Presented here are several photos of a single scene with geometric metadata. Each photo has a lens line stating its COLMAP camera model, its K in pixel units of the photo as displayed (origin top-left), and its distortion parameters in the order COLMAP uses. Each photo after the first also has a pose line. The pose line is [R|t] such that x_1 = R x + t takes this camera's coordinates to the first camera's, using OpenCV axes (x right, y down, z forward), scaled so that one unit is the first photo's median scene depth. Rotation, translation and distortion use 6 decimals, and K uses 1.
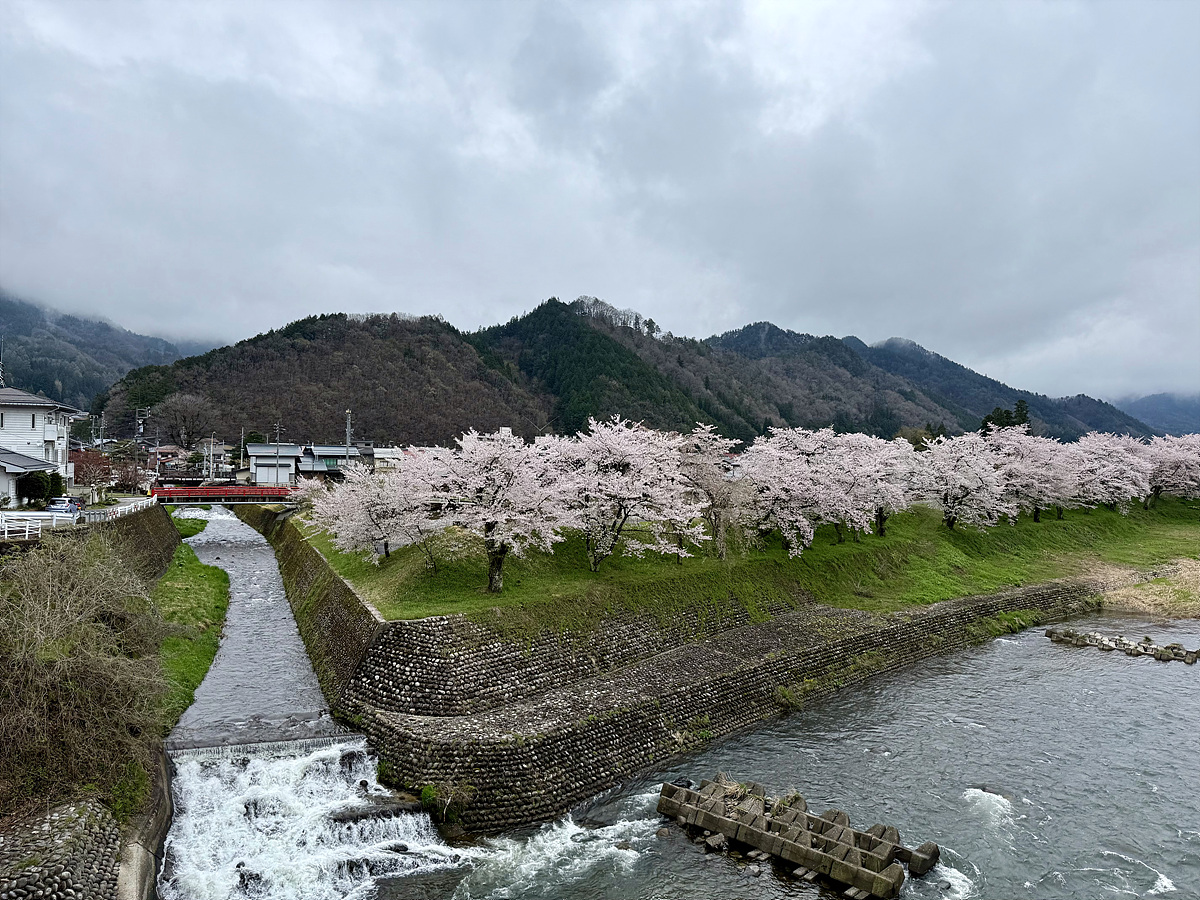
lens RADIAL K [[821.8, 0, 599.9], [0, 821.8, 444.9], [0, 0, 1]] dist [0.084155, -0.091484]
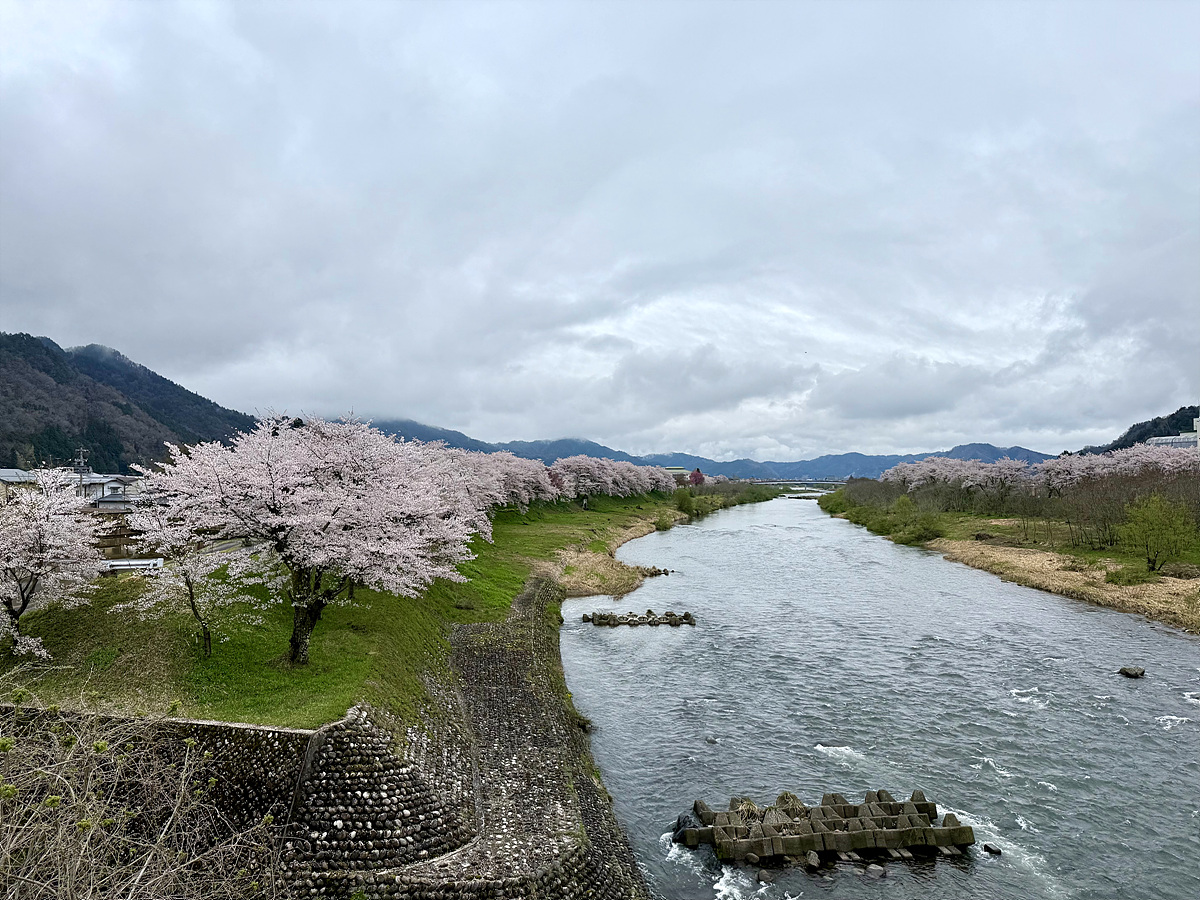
lens RADIAL K [[821.8, 0, 604.9], [0, 821.8, 410.0], [0, 0, 1]] dist [0.084155, -0.091484]
pose [[0.634973, 0.053425, 0.770685, -0.635051], [-0.004582, 0.997849, -0.065397, 0.015190], [-0.772521, 0.037994, 0.633852, 0.447353]]
